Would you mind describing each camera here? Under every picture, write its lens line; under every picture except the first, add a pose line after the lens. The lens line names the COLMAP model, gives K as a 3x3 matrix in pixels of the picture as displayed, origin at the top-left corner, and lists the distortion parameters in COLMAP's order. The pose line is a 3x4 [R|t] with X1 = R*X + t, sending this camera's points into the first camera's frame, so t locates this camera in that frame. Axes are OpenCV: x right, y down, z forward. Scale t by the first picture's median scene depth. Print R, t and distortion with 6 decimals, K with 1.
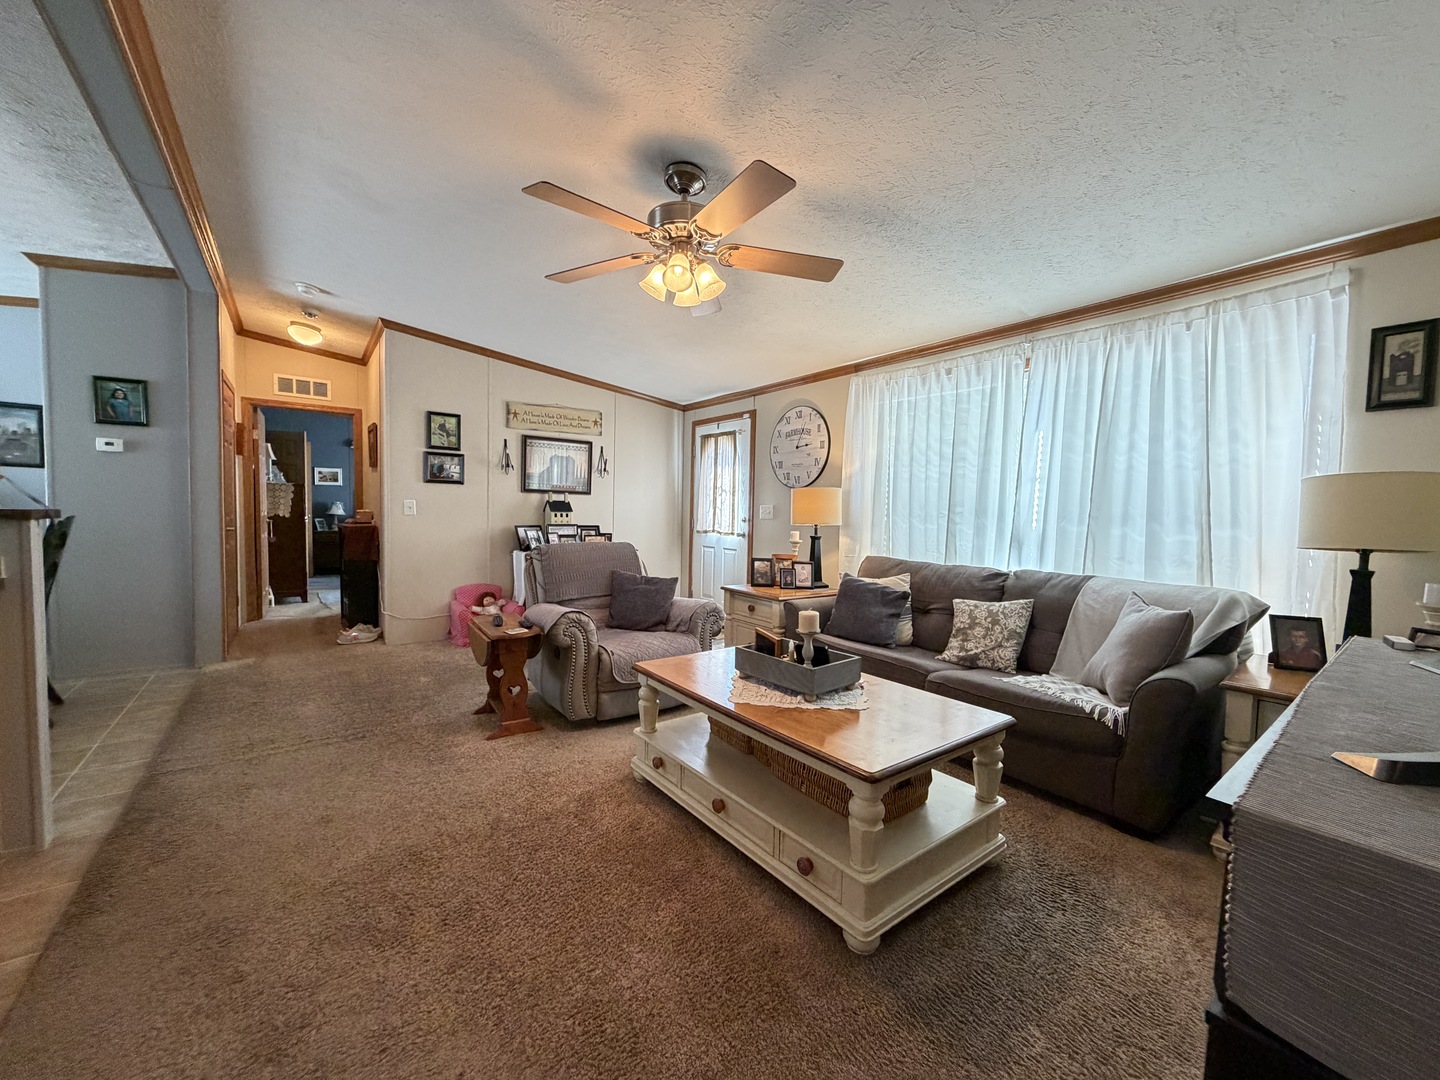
lens RADIAL K [[570.3, 0, 729.3], [0, 570.3, 537.5], [0, 0, 1]] dist [0.001693, 0.000248]
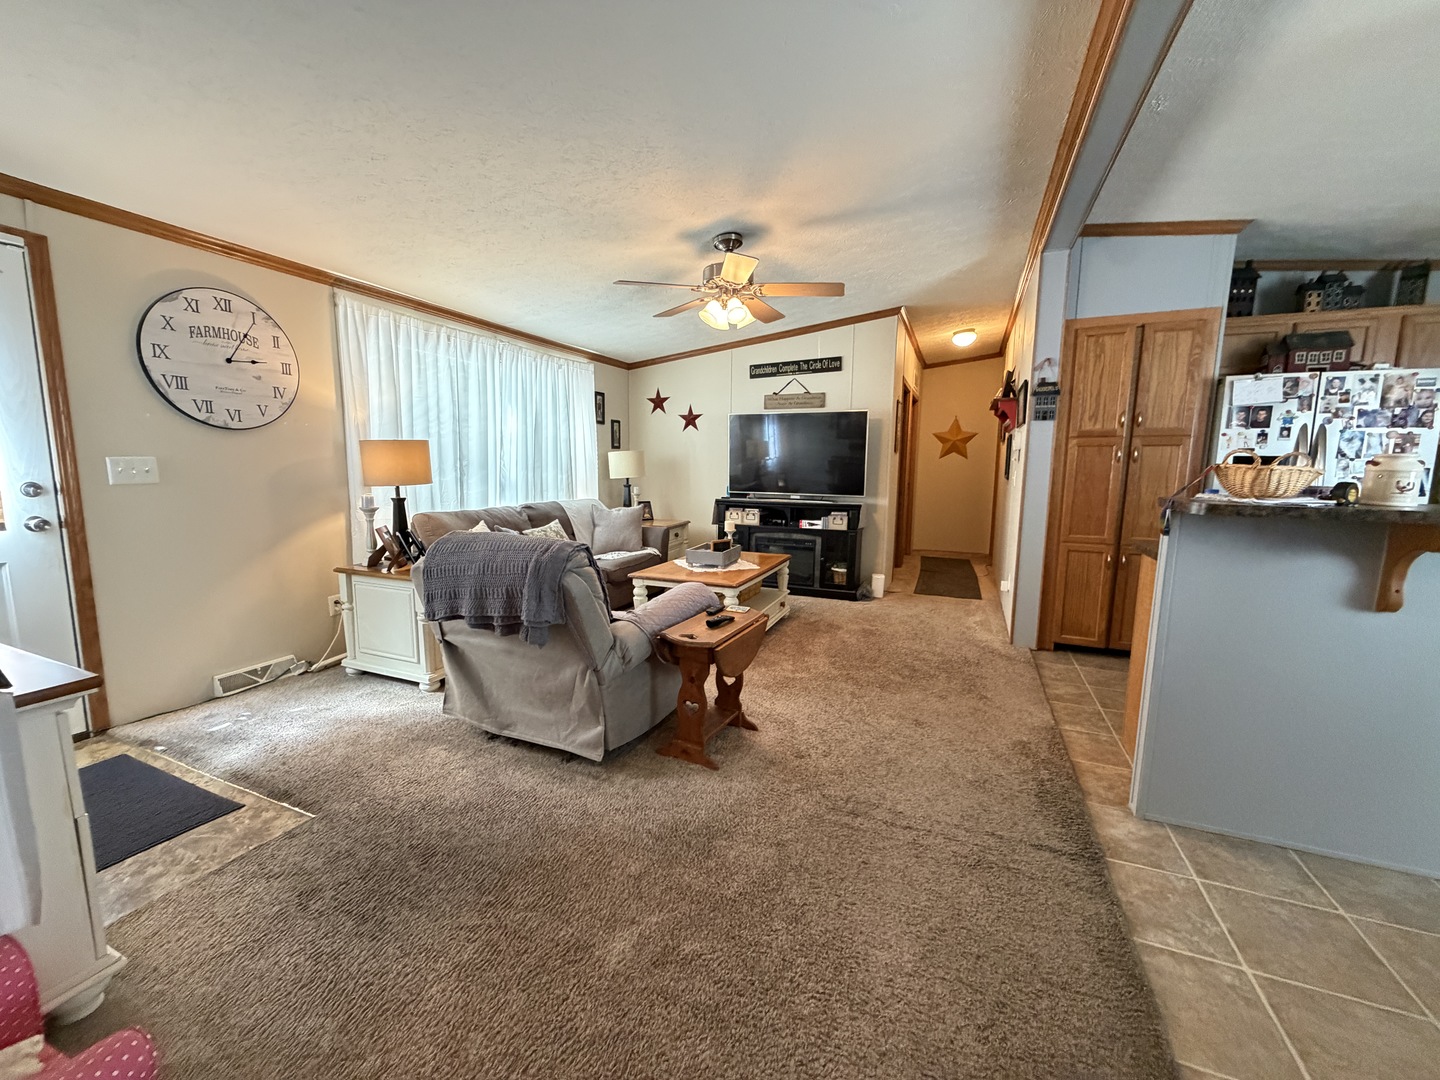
lens RADIAL K [[570.3, 0, 722.2], [0, 570.3, 542.6], [0, 0, 1]] dist [0.001693, 0.000248]
pose [[-0.482060, -0.131484, 0.866216, -0.776456], [0.034549, 0.985053, 0.168749, -0.060621], [-0.875457, 0.111274, -0.470312, 0.971875]]
